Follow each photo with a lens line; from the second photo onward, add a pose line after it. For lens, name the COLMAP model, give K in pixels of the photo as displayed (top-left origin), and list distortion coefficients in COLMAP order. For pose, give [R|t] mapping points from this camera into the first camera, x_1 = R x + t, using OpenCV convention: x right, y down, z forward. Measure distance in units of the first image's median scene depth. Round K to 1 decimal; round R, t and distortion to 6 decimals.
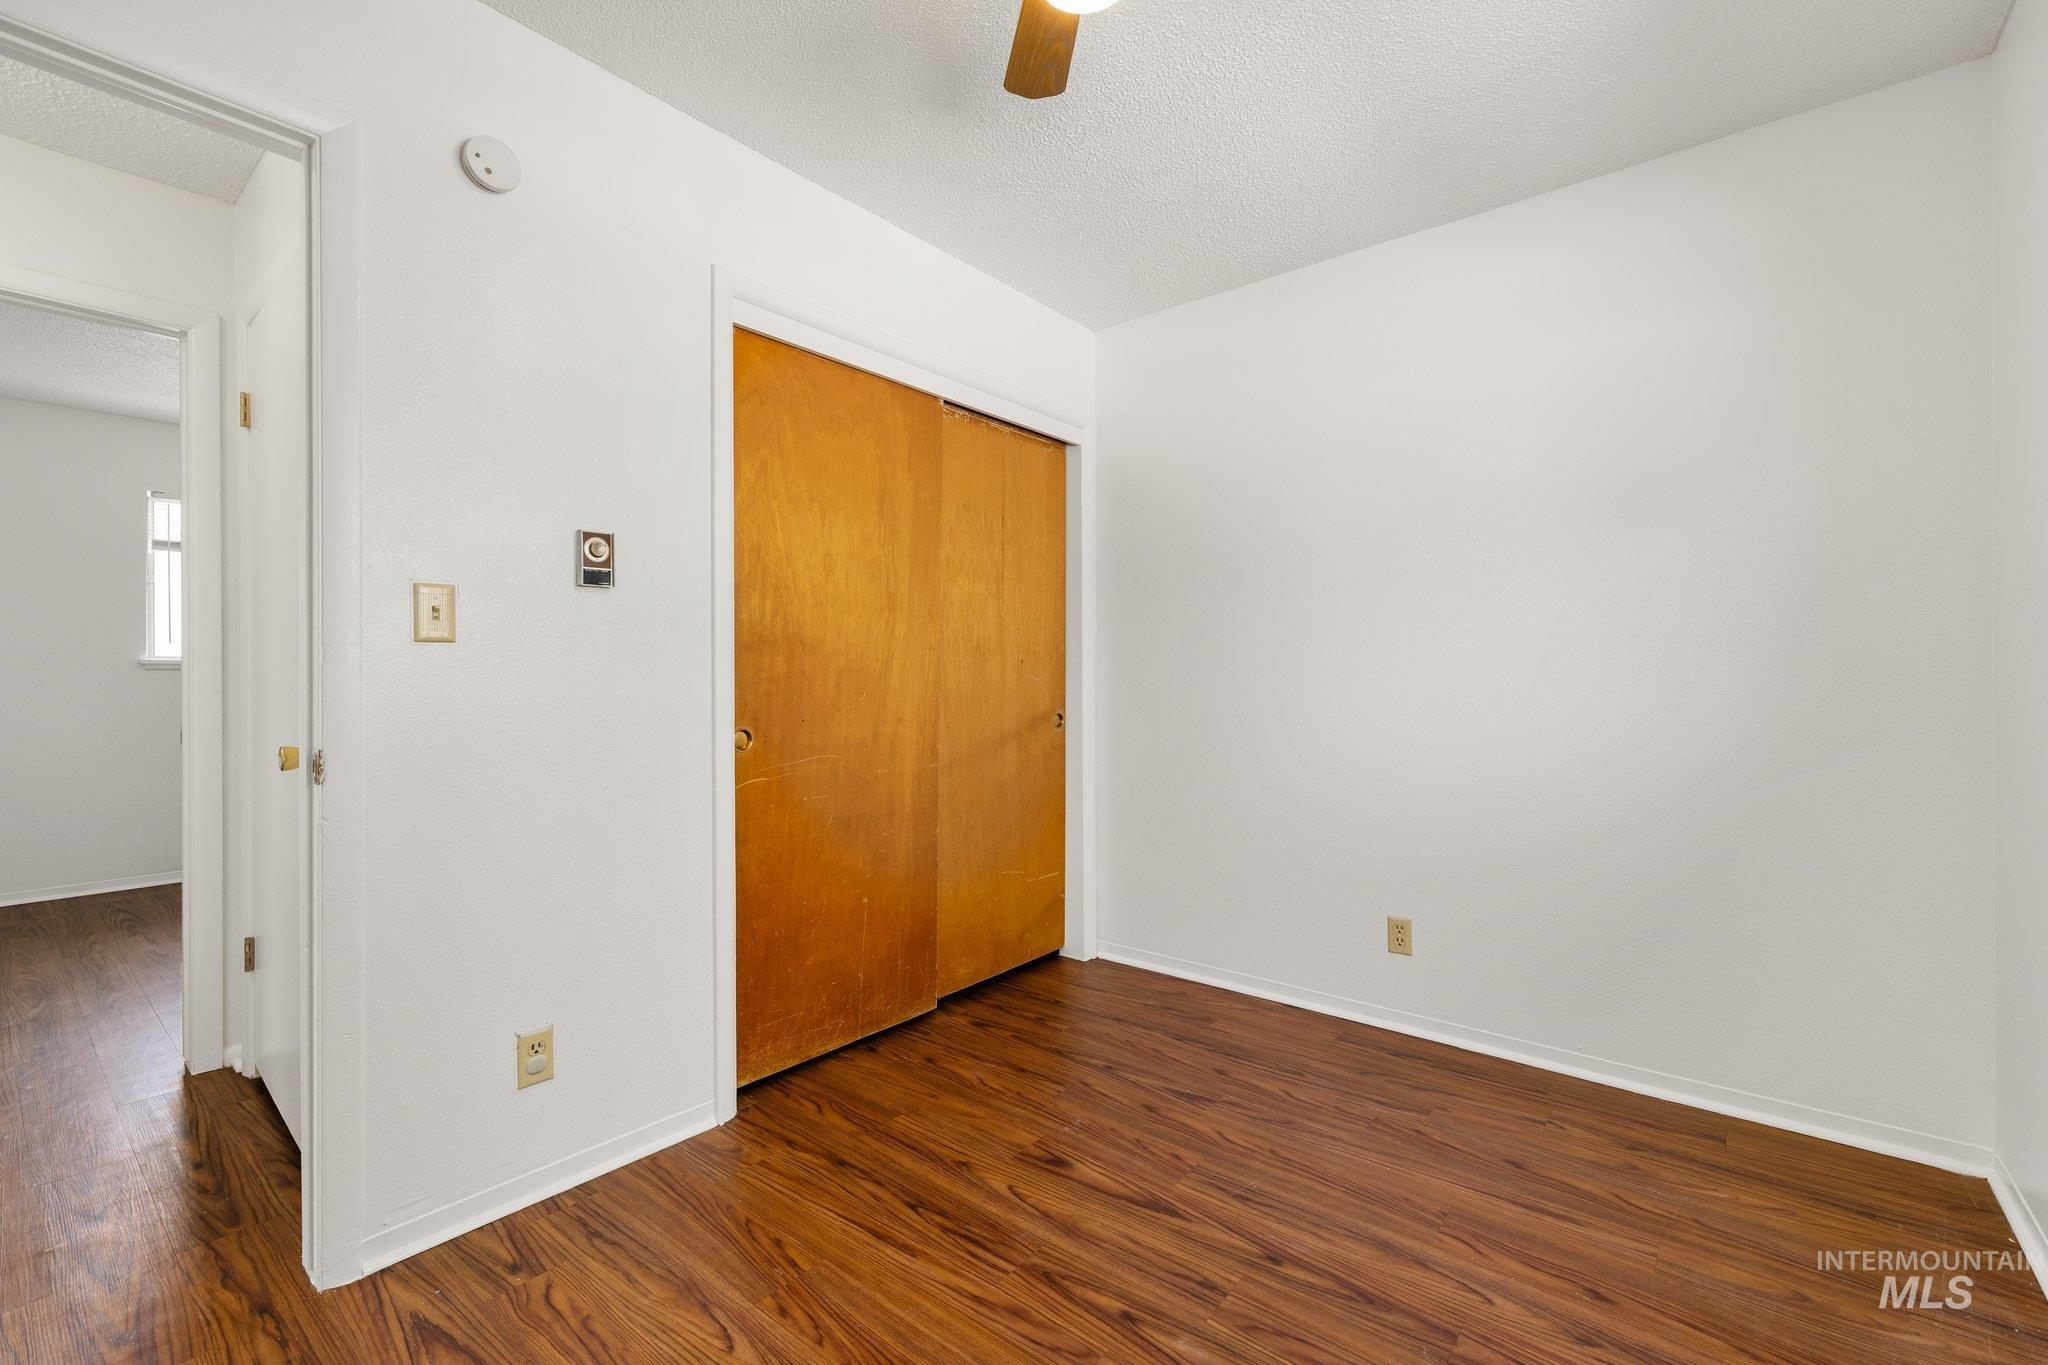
lens RADIAL K [[869.3, 0, 1037.4], [0, 869.3, 676.7], [0, 0, 1]] dist [0.001833, 0.001170]
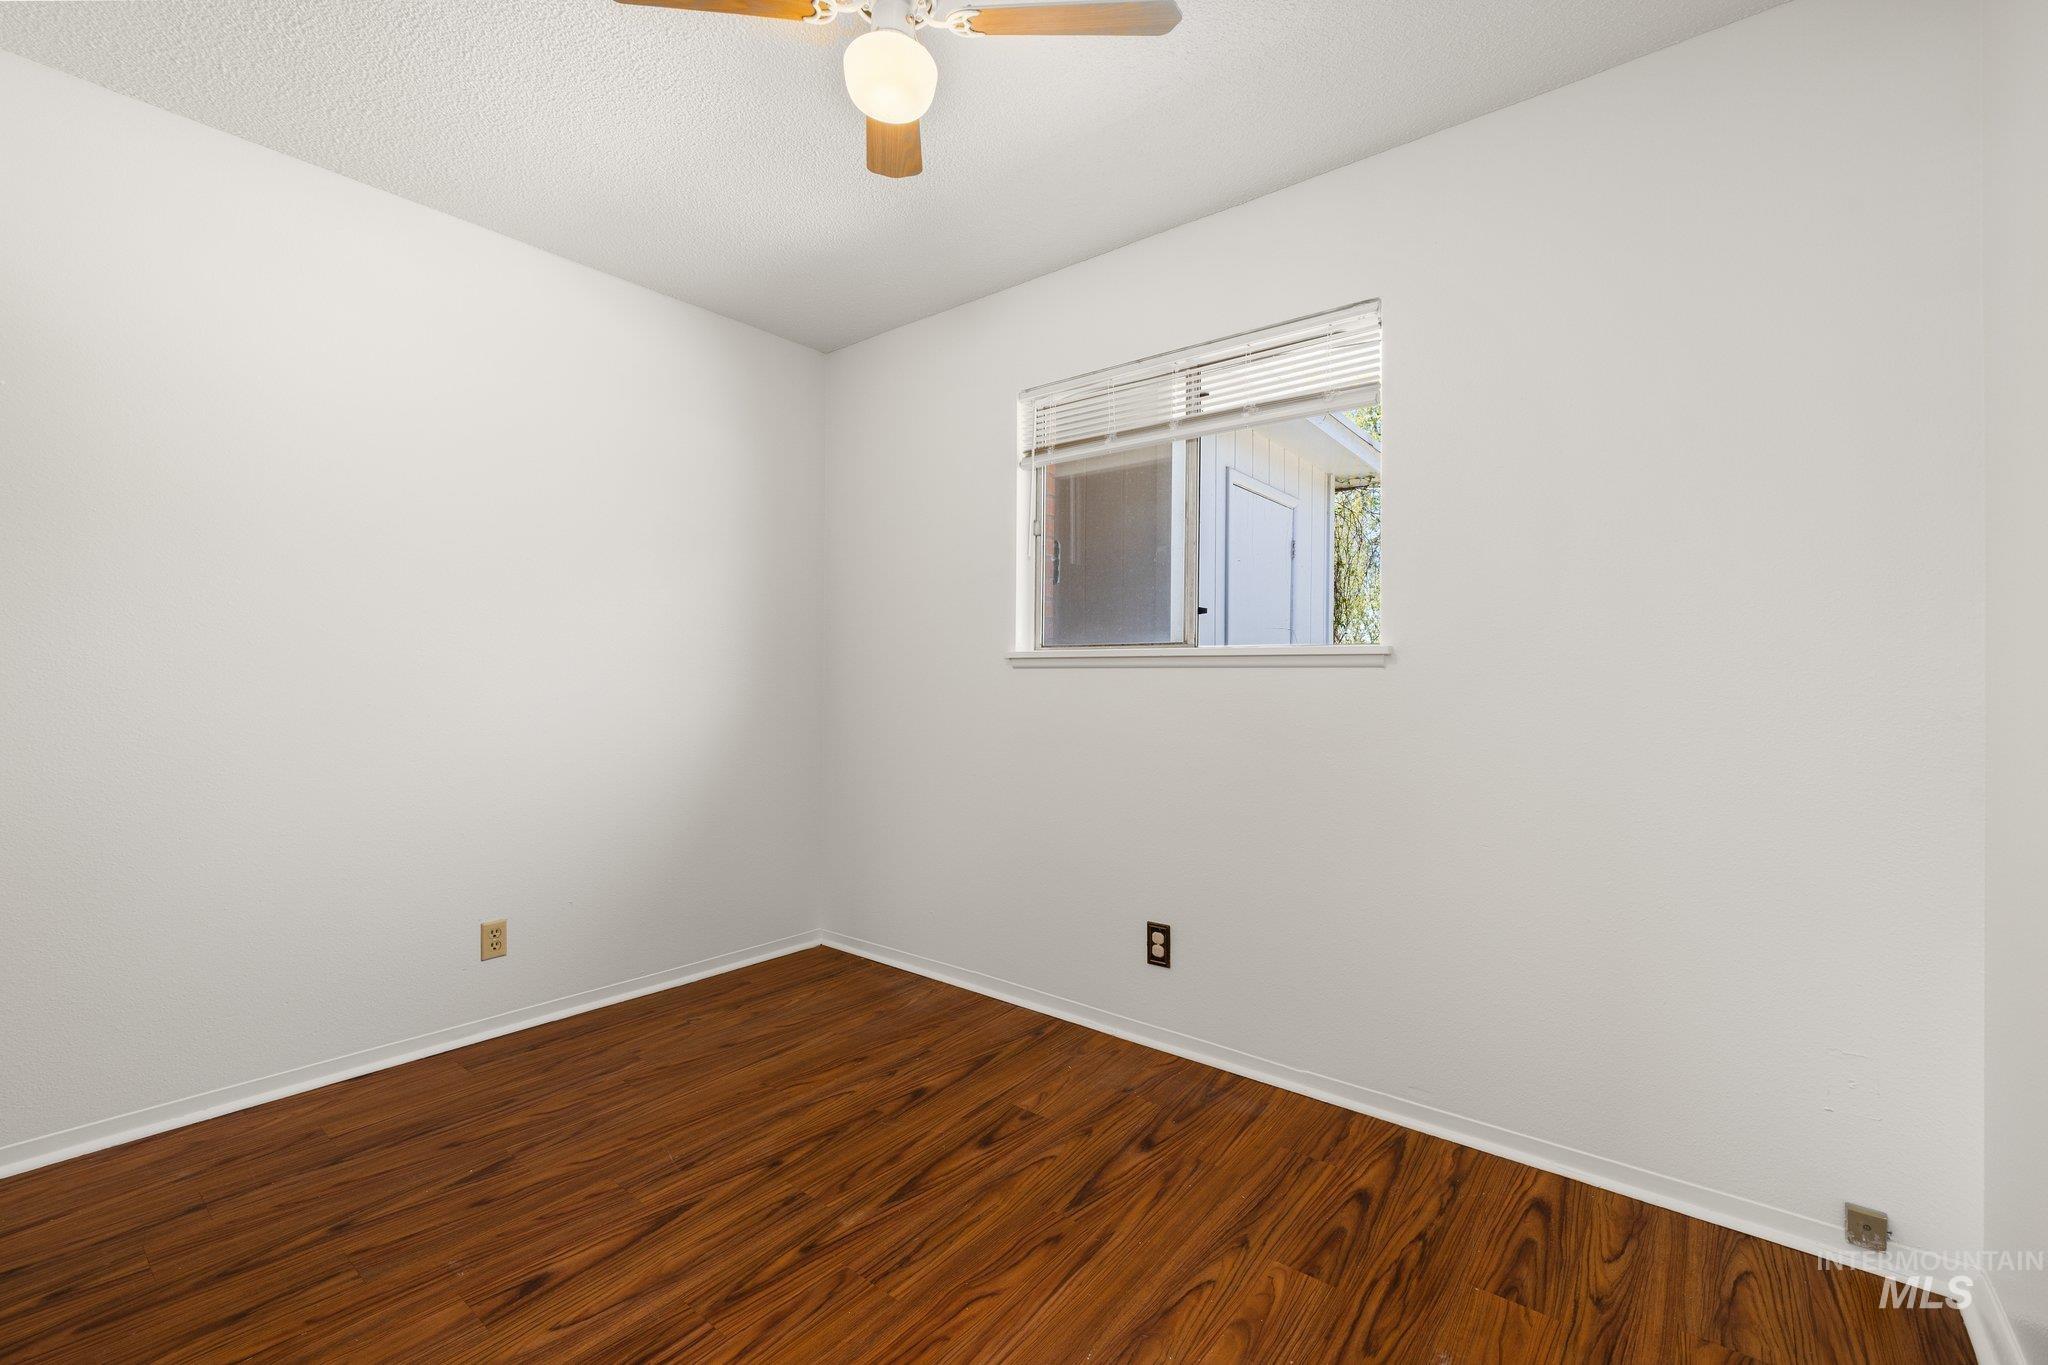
lens RADIAL K [[869.3, 0, 1021.7], [0, 869.3, 687.2], [0, 0, 1]] dist [0.001833, 0.001170]
pose [[-0.002077, -0.005998, 0.999980, -0.793151], [-0.008239, 0.999948, 0.005981, 0.002979], [-0.999964, -0.008227, -0.002126, 0.574071]]
